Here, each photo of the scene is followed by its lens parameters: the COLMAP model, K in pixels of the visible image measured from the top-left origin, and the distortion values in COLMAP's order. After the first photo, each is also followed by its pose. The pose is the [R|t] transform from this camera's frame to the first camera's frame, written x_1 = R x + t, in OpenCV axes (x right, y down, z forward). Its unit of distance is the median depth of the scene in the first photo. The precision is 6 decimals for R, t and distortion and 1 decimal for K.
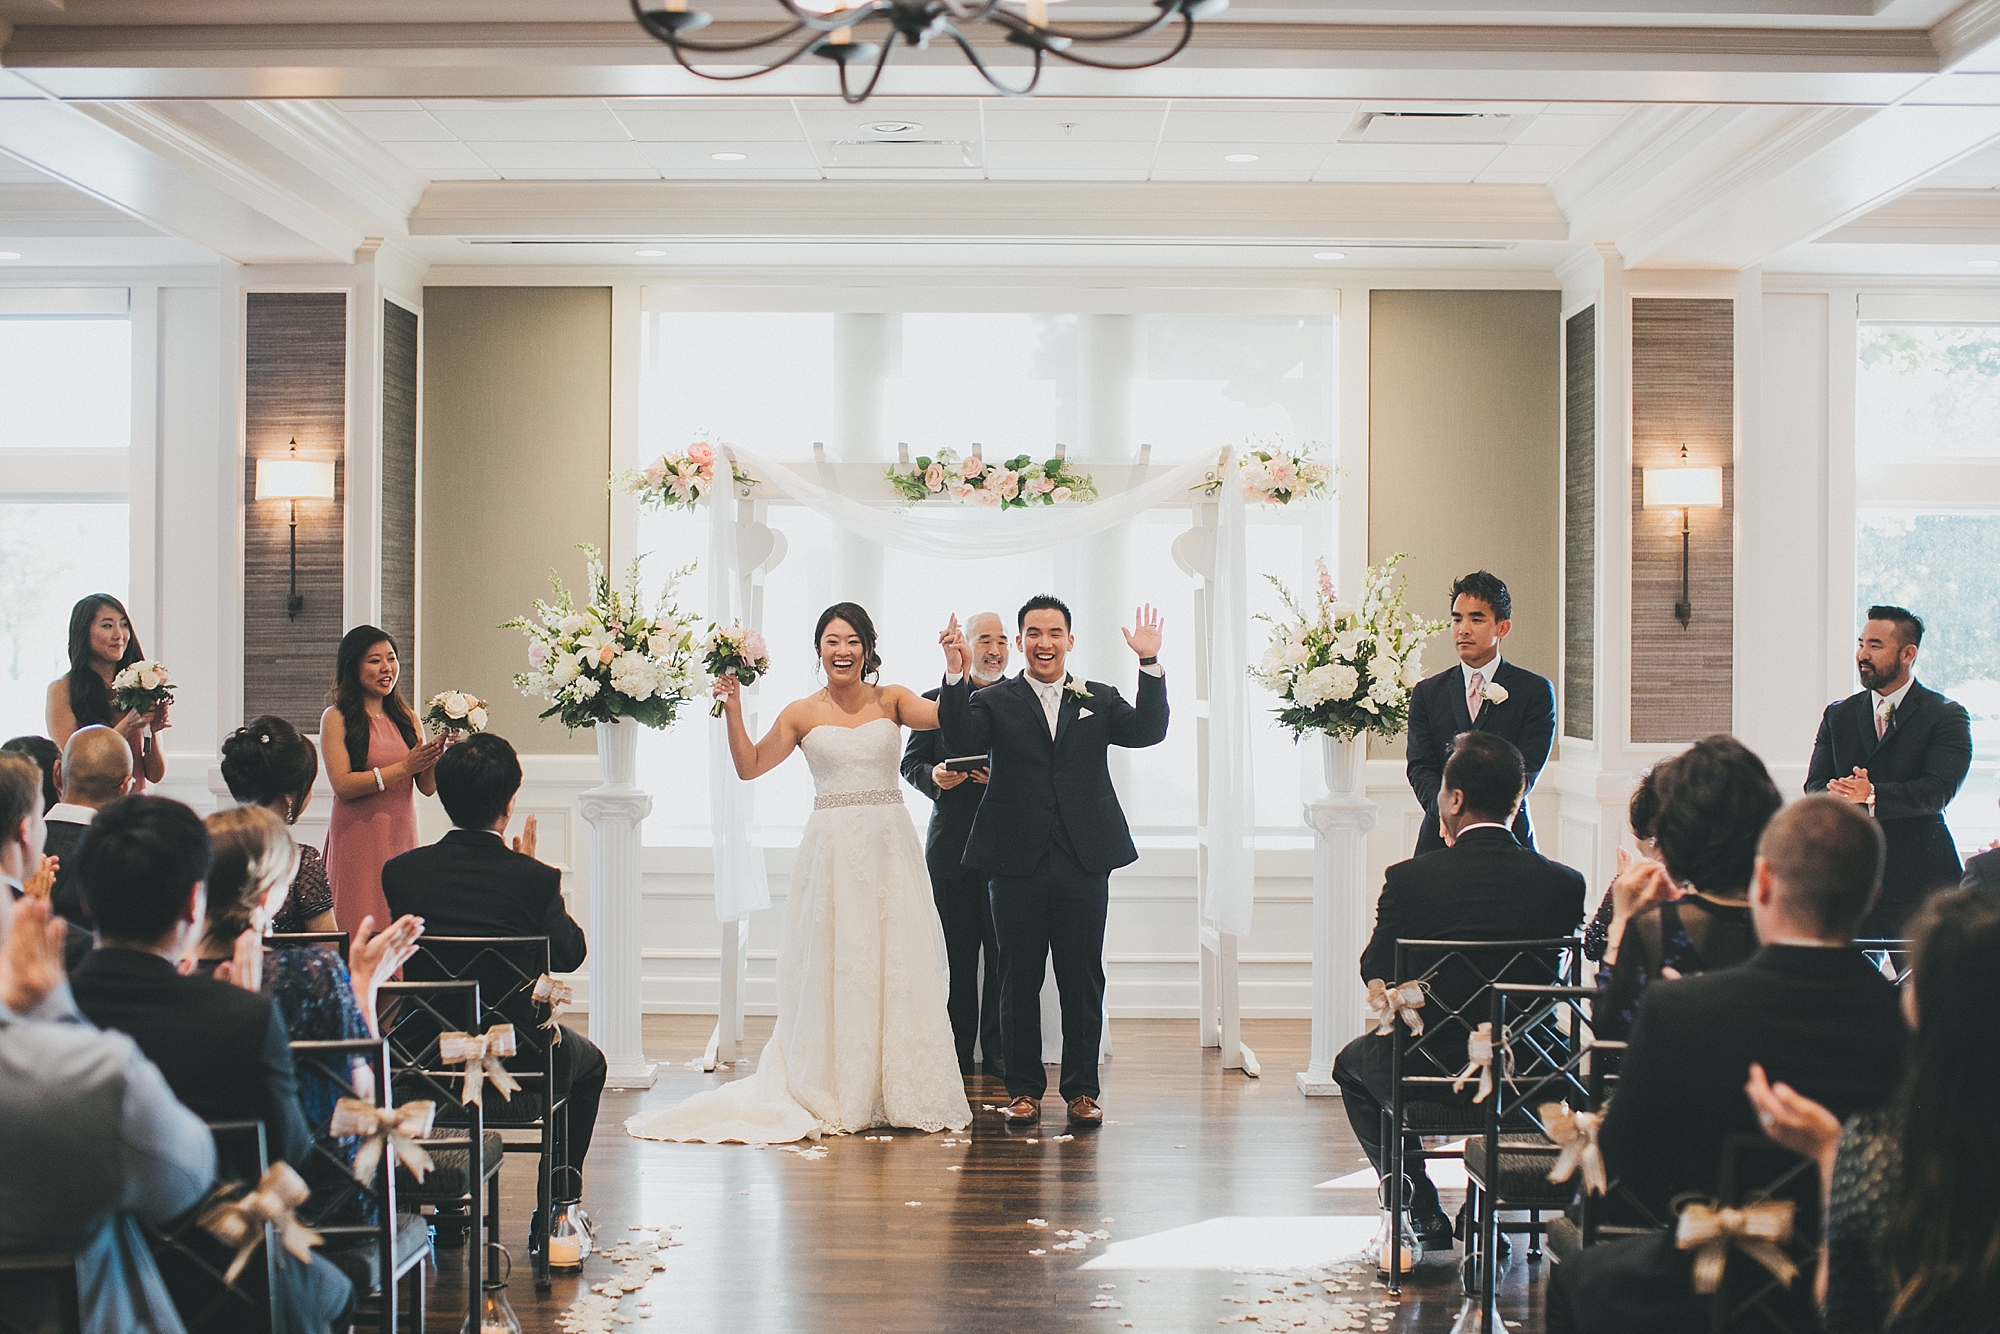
lens RADIAL K [[3159.5, 0, 981.6], [0, 3159.5, 675.8], [0, 0, 1]] dist [-0.015711, 0.000000]
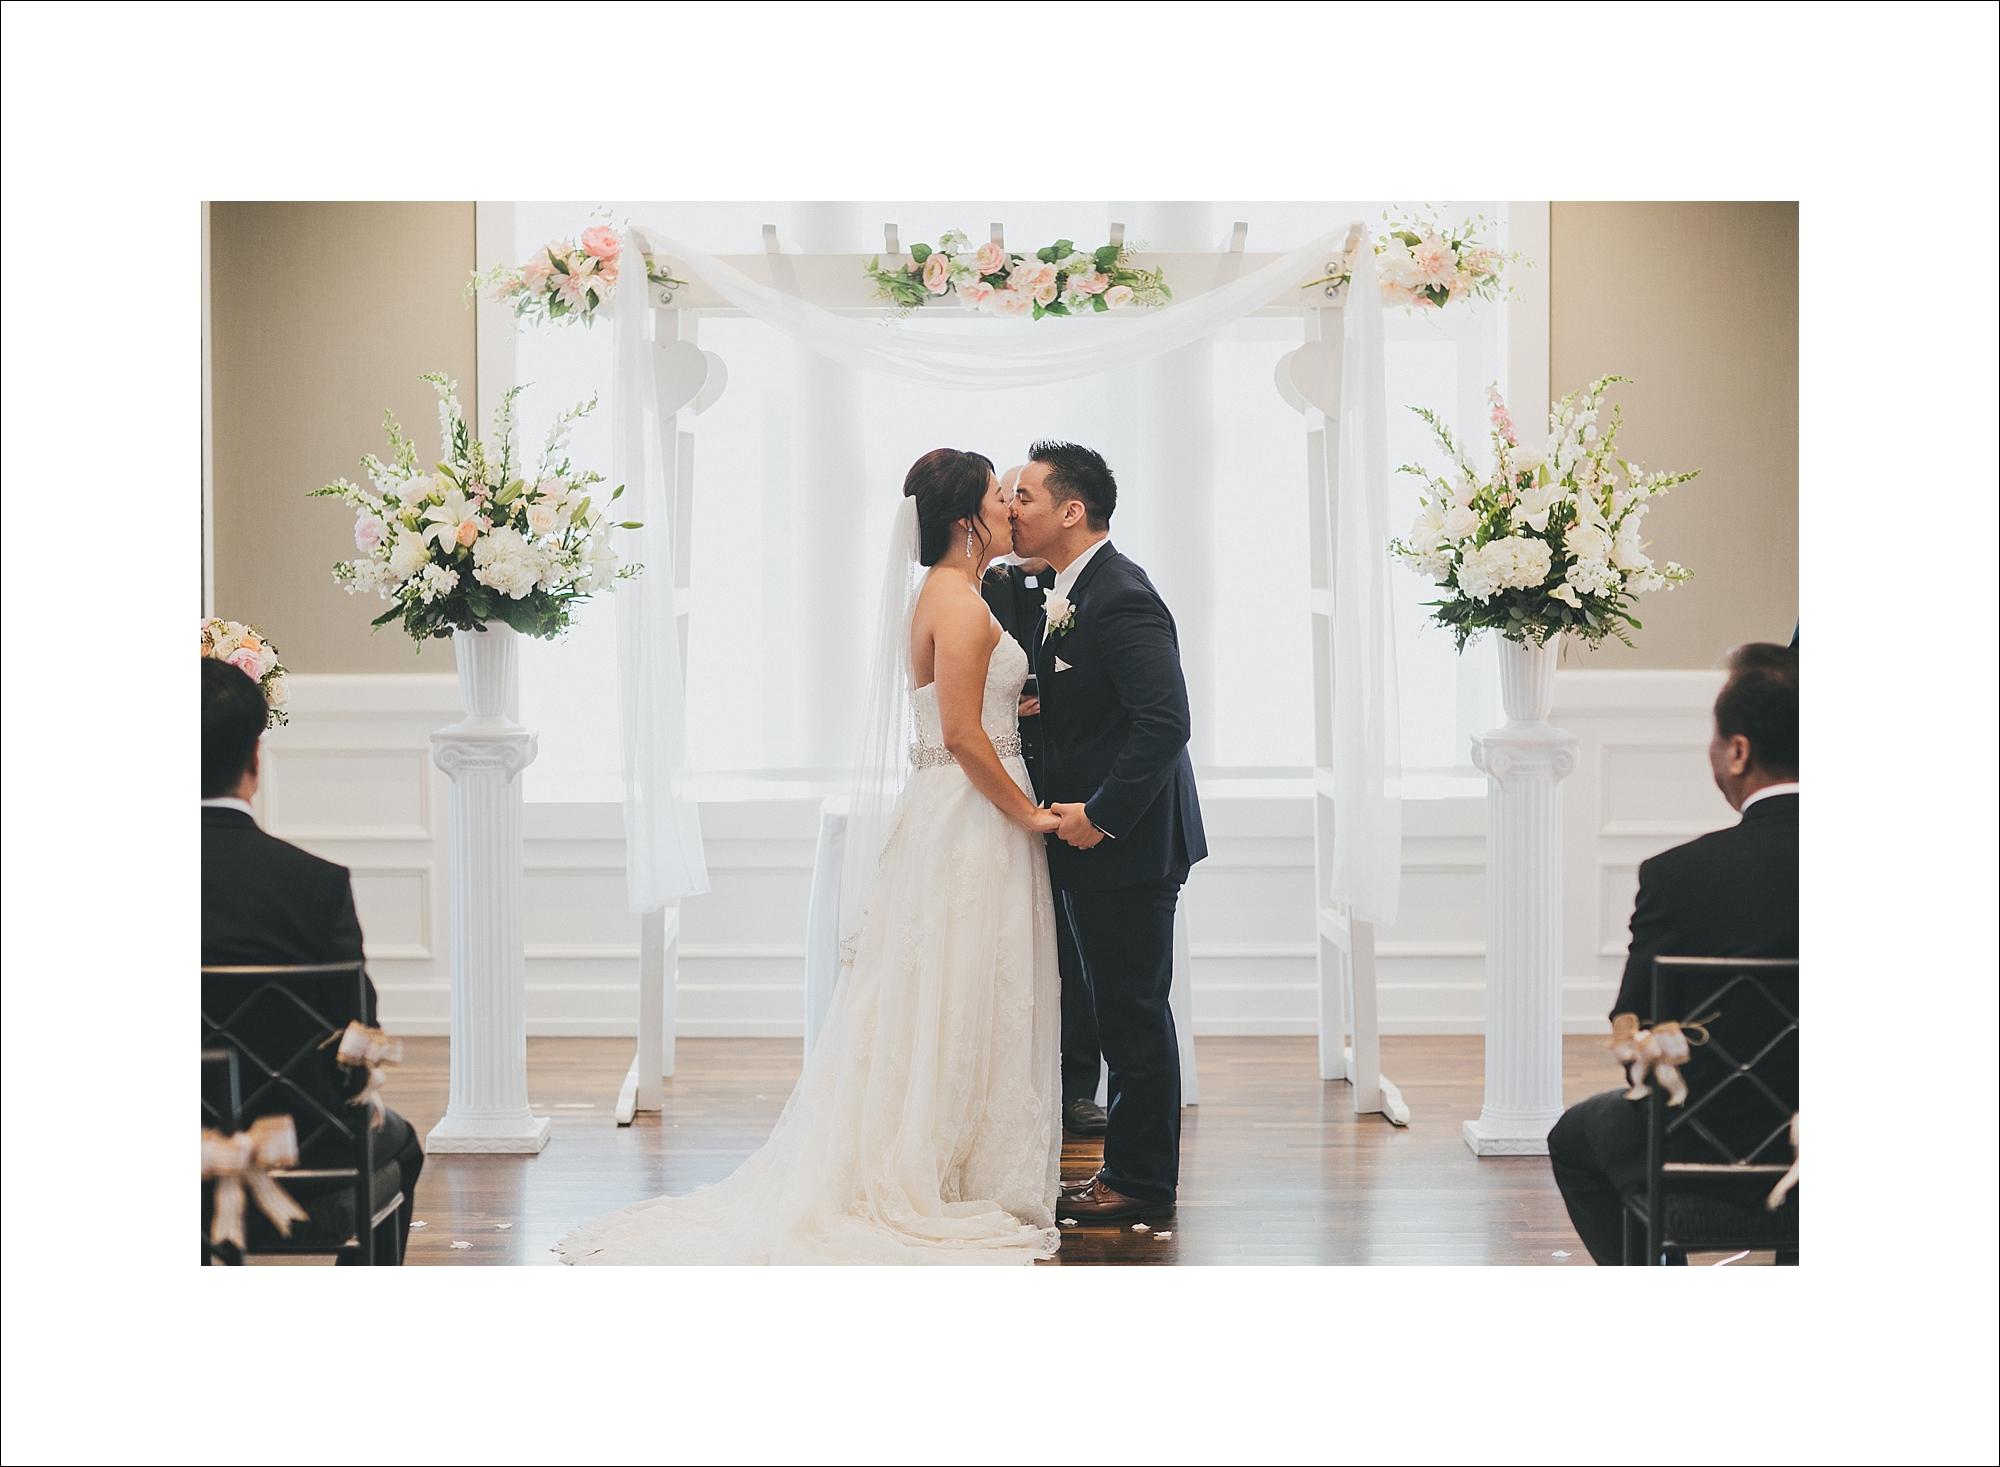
lens RADIAL K [[5331.6, 0, 1011.3], [0, 5331.6, 722.4], [0, 0, 1]] dist [-0.109297, 0.000000]
pose [[0.999949, -0.009638, -0.003057, 0.004097], [0.009719, 0.999564, 0.027868, 0.003501], [0.002787, -0.027896, 0.999607, -0.174066]]
